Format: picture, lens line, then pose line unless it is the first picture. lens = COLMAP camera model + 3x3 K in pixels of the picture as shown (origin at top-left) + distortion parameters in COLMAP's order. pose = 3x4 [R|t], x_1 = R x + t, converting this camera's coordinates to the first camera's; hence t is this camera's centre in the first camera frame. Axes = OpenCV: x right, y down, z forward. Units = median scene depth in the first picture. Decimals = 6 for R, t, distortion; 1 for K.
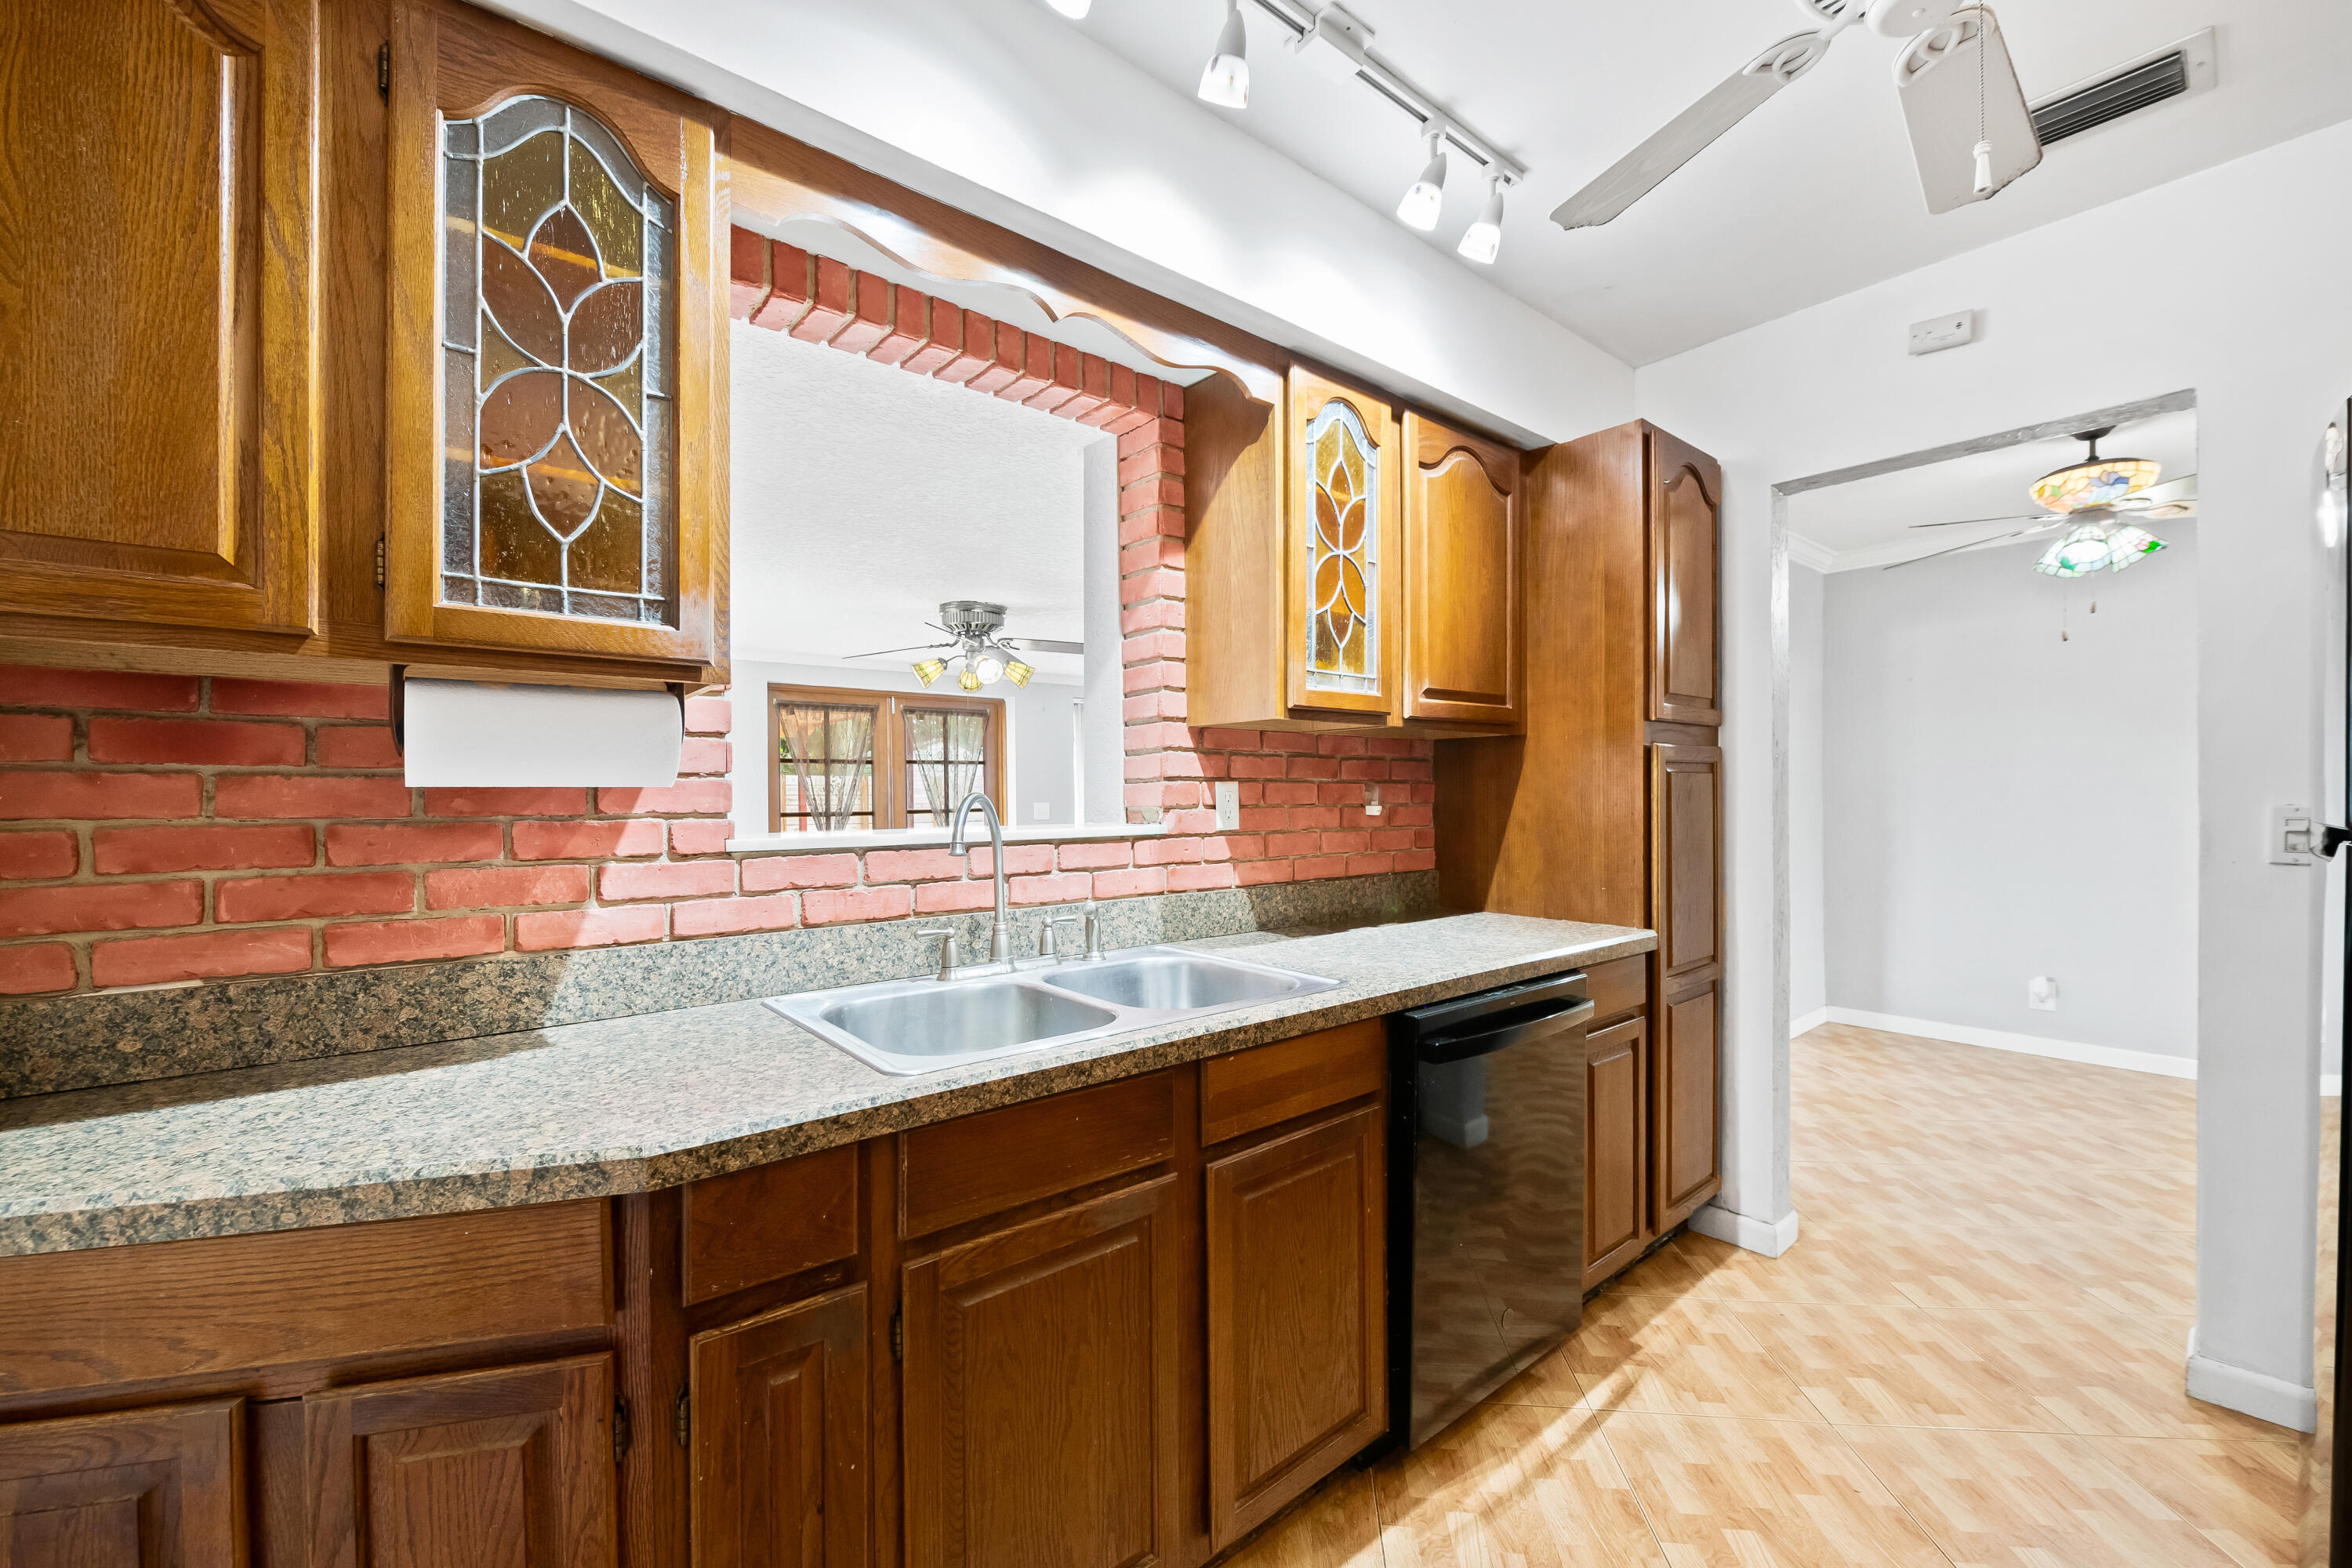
lens RADIAL K [[941.9, 0, 1201.5], [0, 941.9, 795.8], [0, 0, 1]] dist [0.000902, -0.000536]
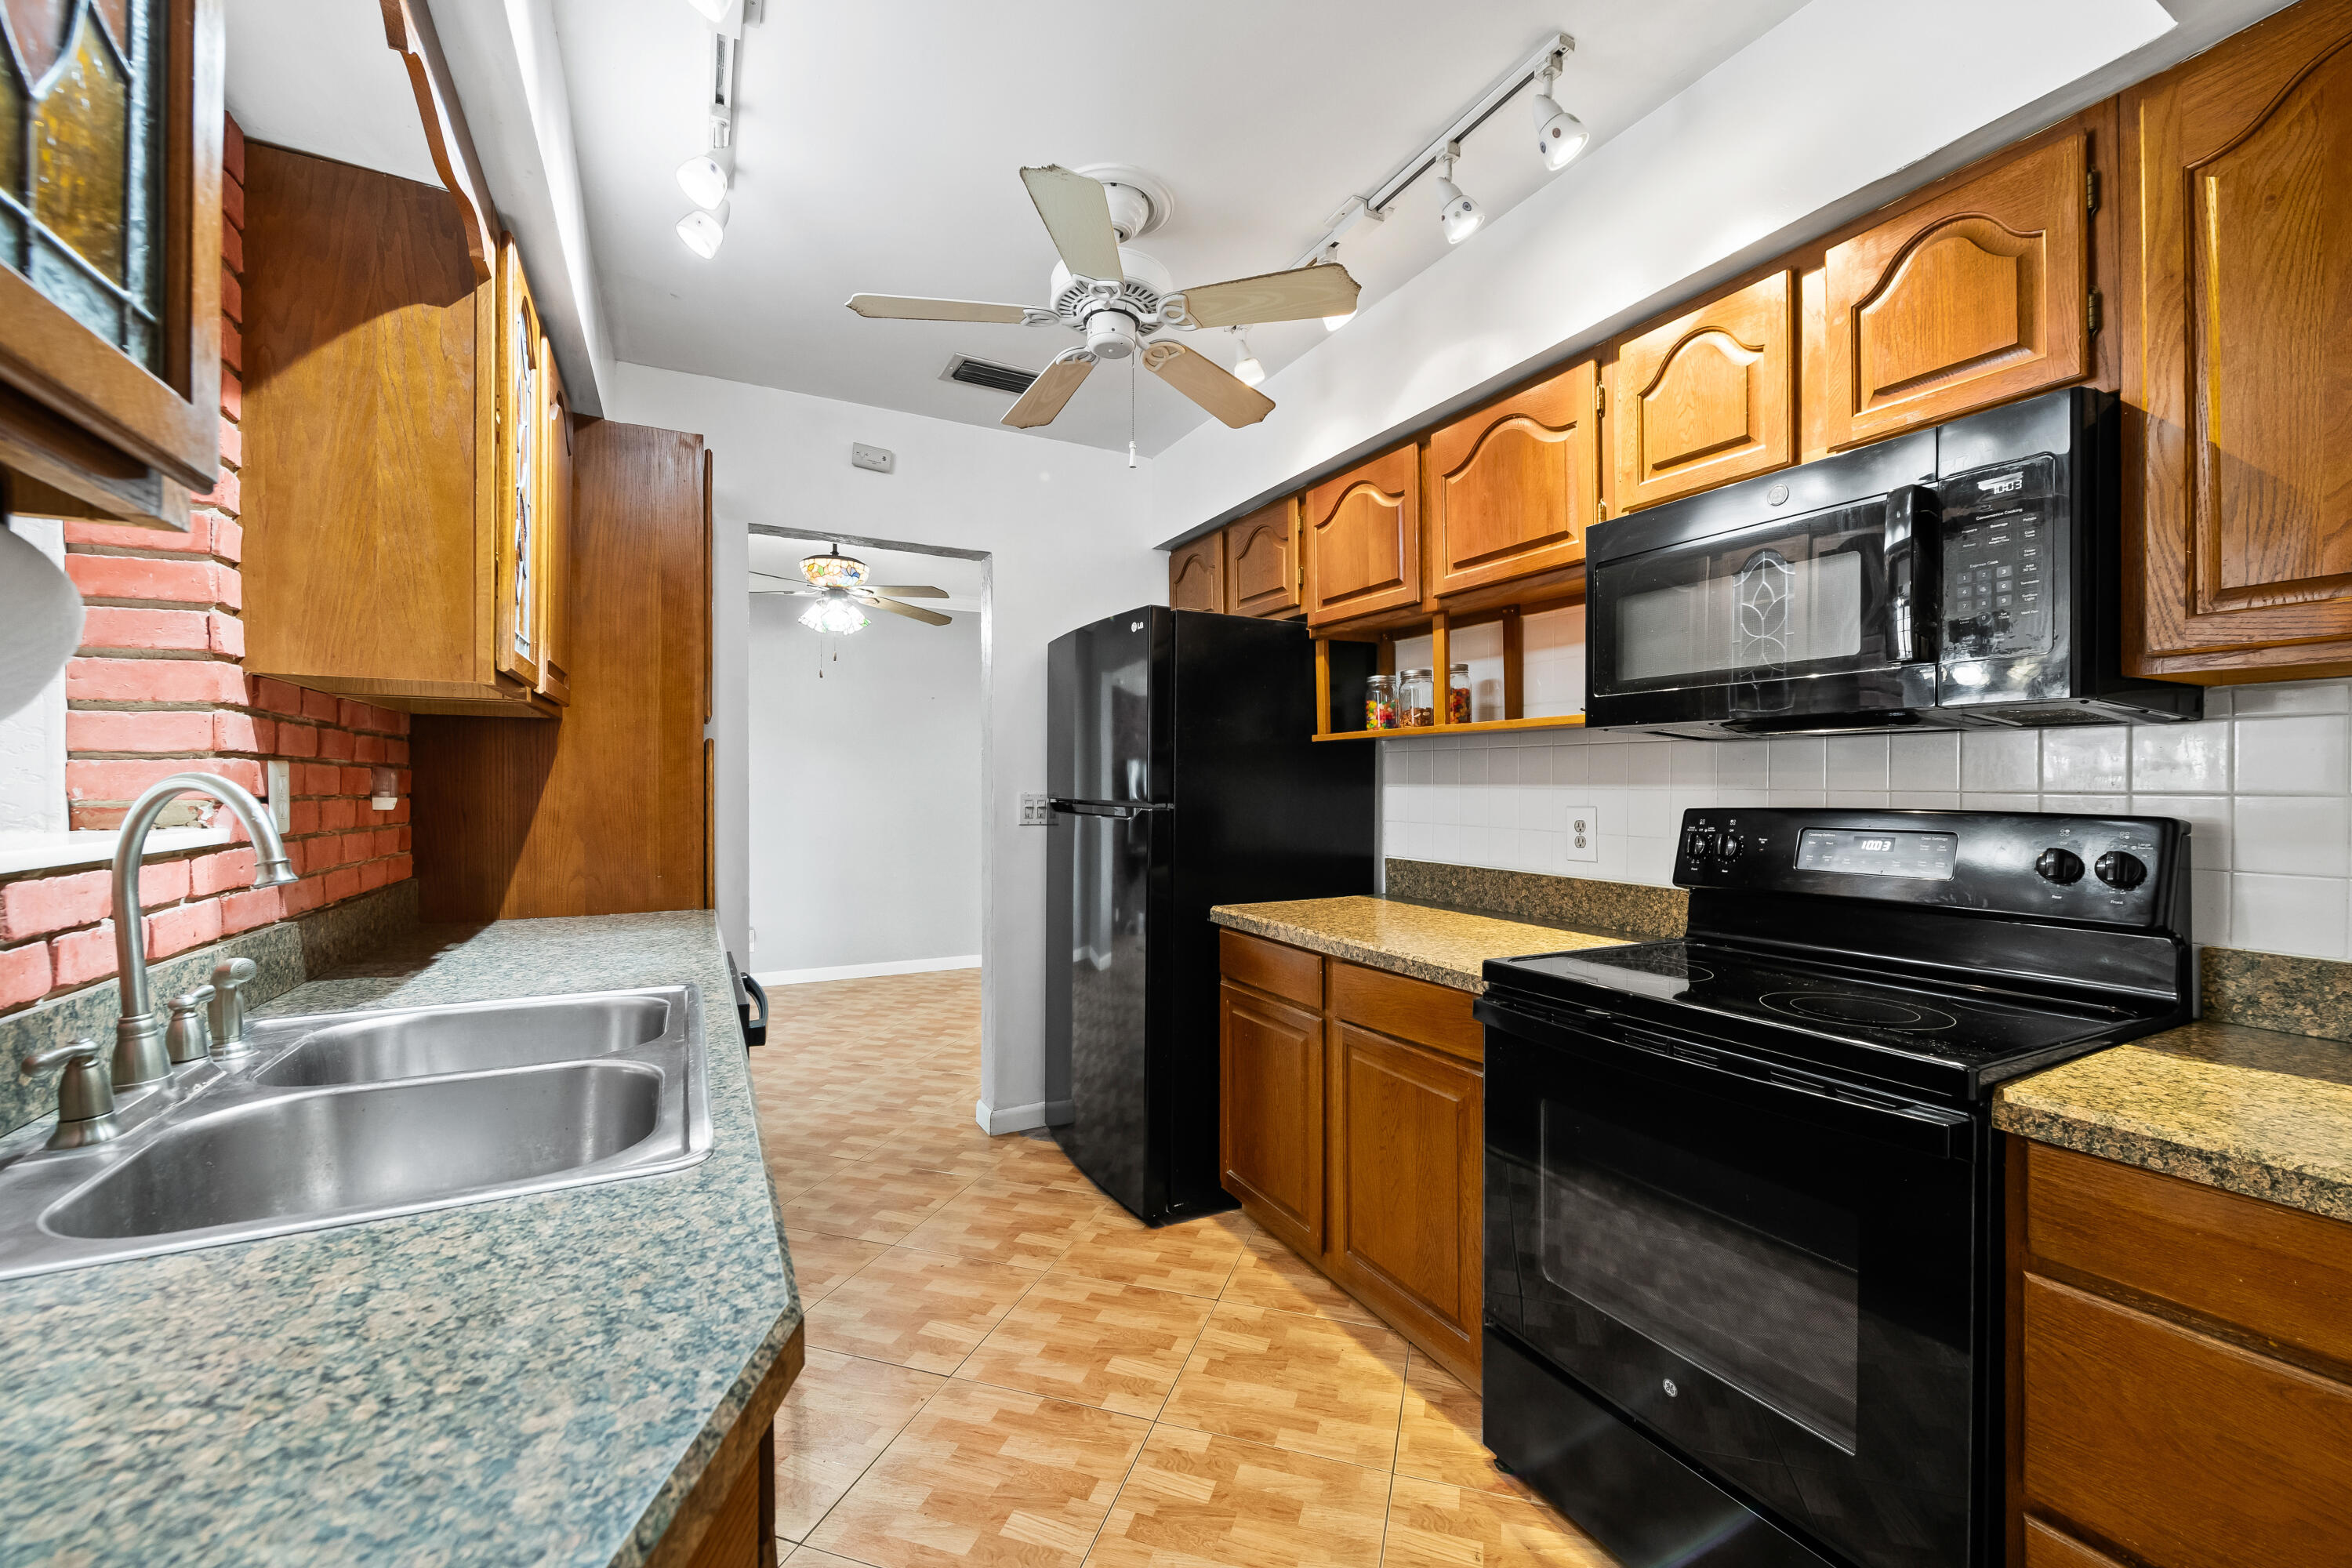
lens RADIAL K [[941.9, 0, 1192.1], [0, 941.9, 782.9], [0, 0, 1]] dist [0.000902, -0.000536]
pose [[0.209841, 0.009747, 0.977687, -0.496253], [-0.004626, 0.999949, -0.008976, 0.003502], [-0.977725, -0.002639, 0.209875, 0.244350]]
